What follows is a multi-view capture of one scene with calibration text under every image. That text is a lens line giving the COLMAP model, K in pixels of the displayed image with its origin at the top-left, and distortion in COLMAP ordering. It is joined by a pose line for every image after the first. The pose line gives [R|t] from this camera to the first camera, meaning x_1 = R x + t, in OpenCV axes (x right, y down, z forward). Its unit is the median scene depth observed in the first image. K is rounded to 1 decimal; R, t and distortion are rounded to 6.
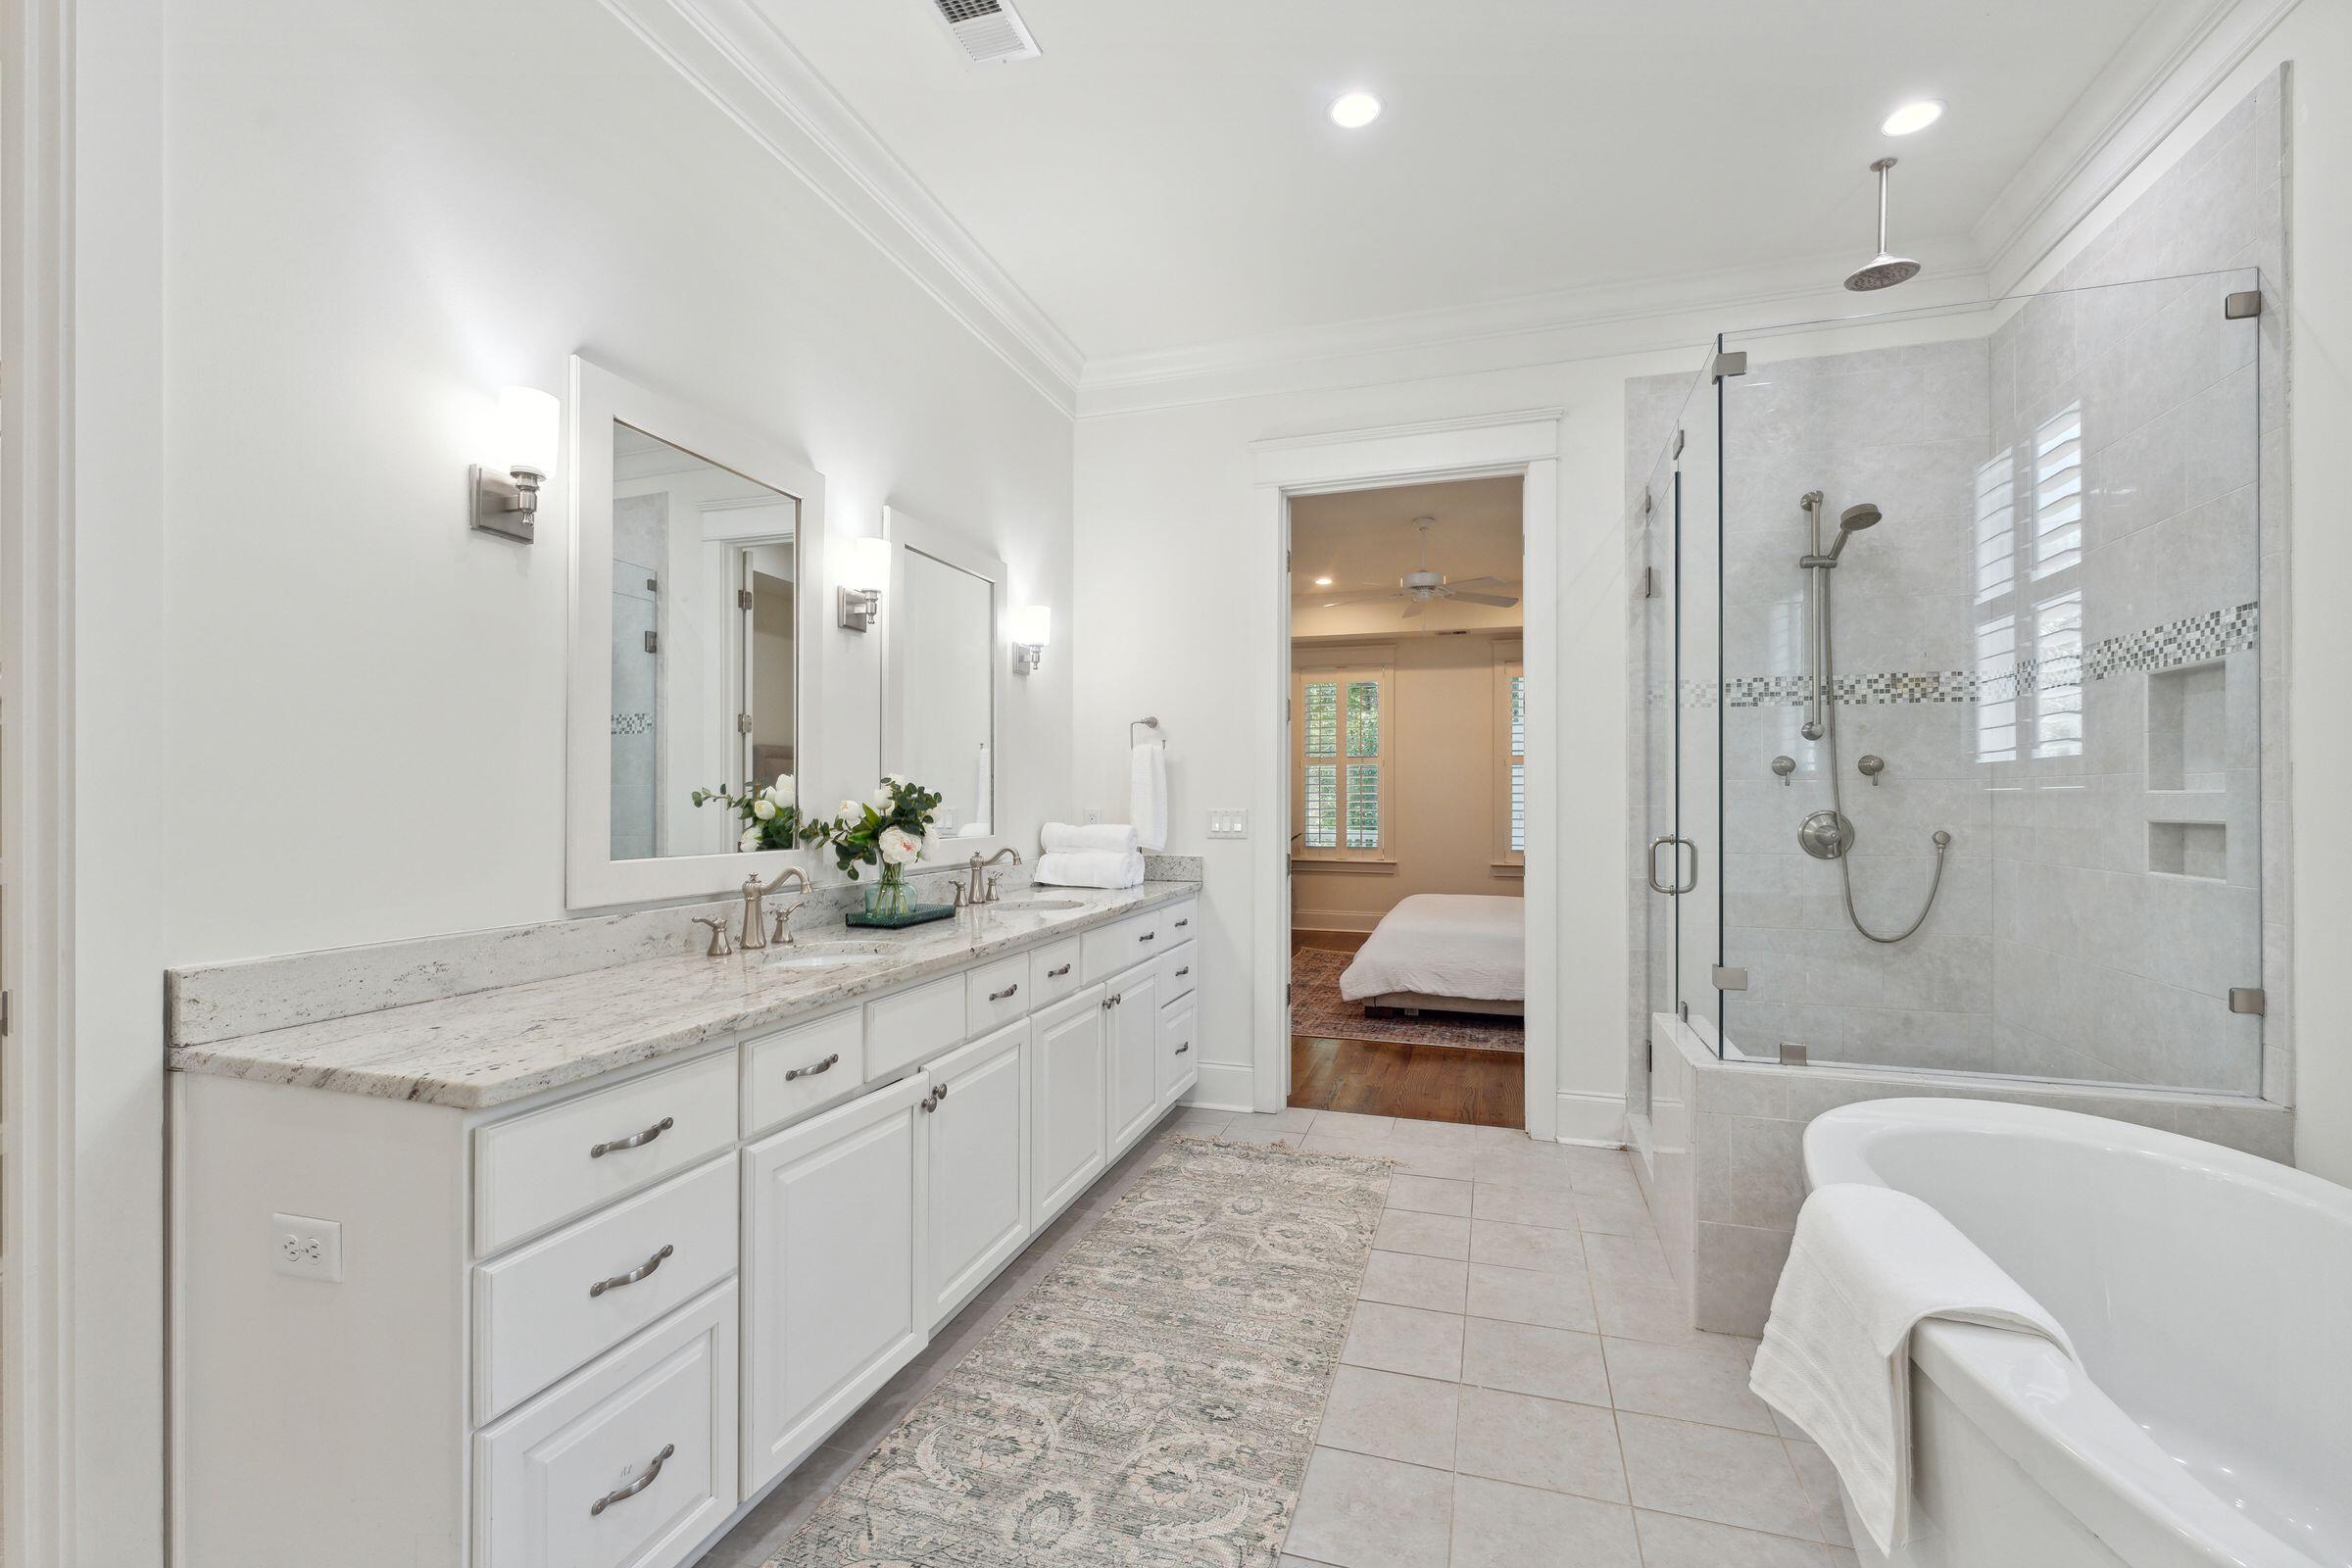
lens RADIAL K [[1019.1, 0, 1177.4], [0, 1019.1, 792.7], [0, 0, 1]] dist [0.011772, 0.000187]
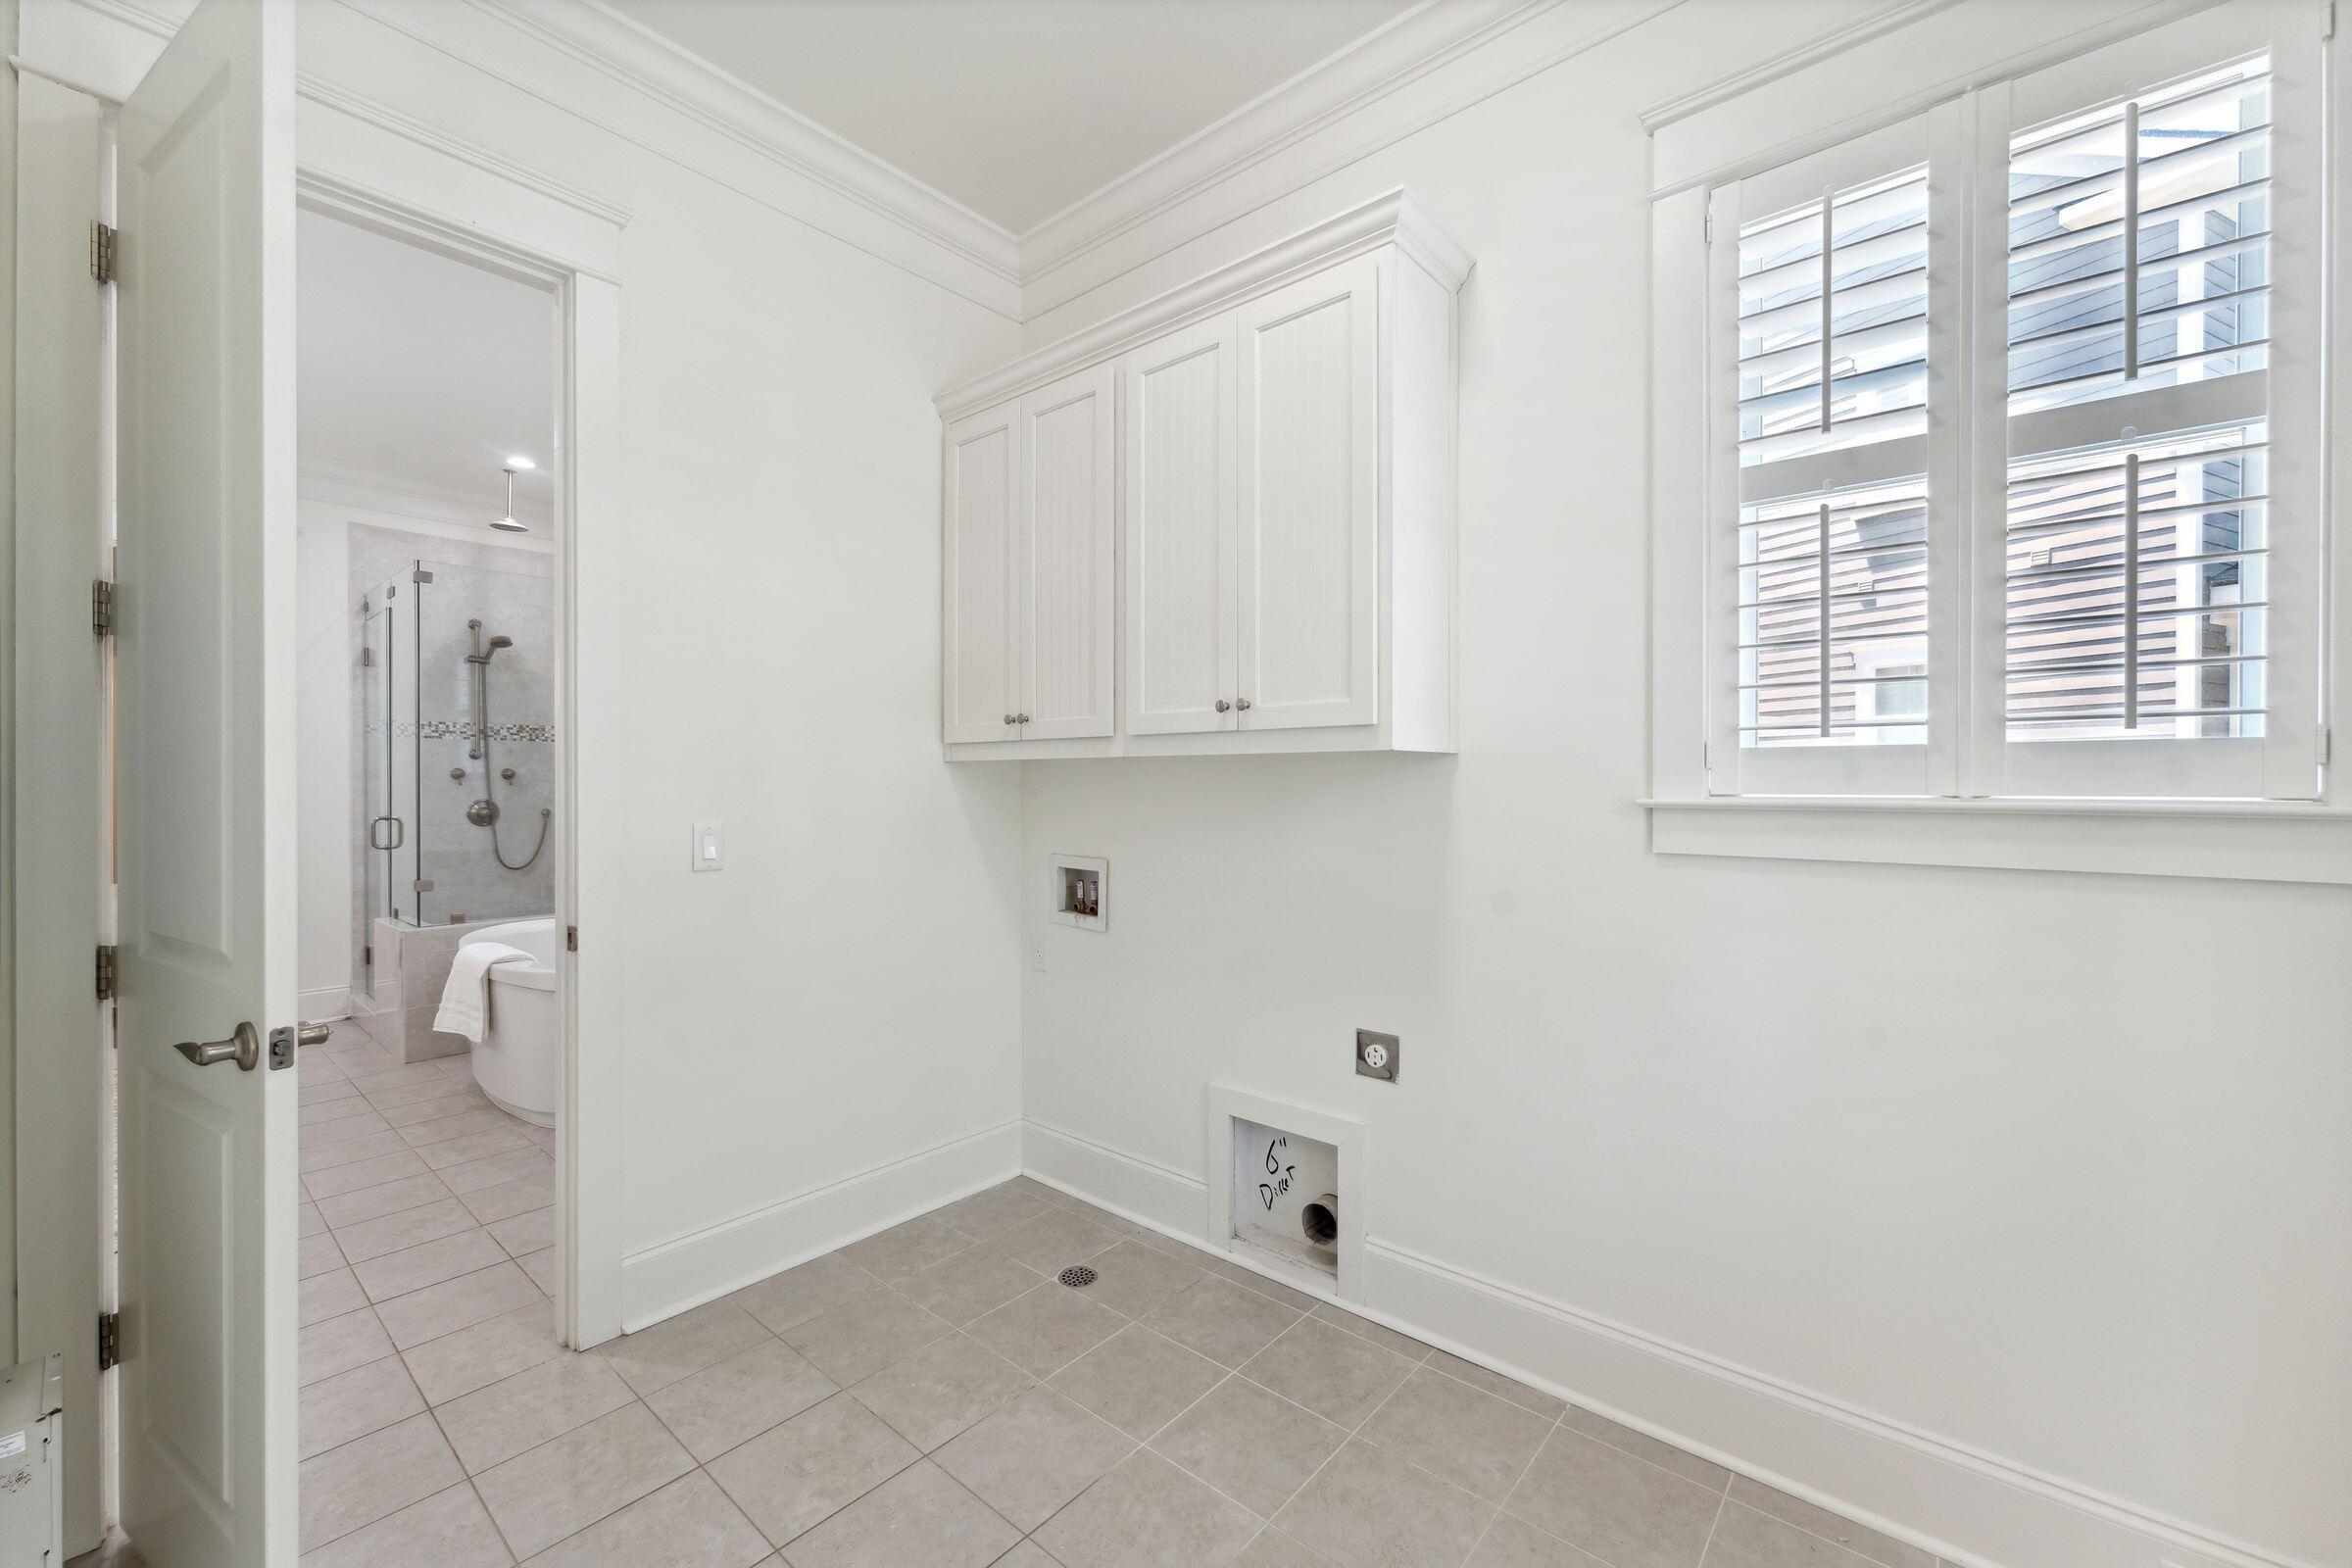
lens RADIAL K [[956.4, 0, 1167.4], [0, 956.4, 779.4], [0, 0, 1]] dist [-0.001128, -0.000043]
pose [[0.401924, -0.000450, 0.915673, -0.426718], [-0.000131, 1.000000, 0.000548, -0.018838], [-0.915673, -0.000340, 0.401924, -0.788132]]
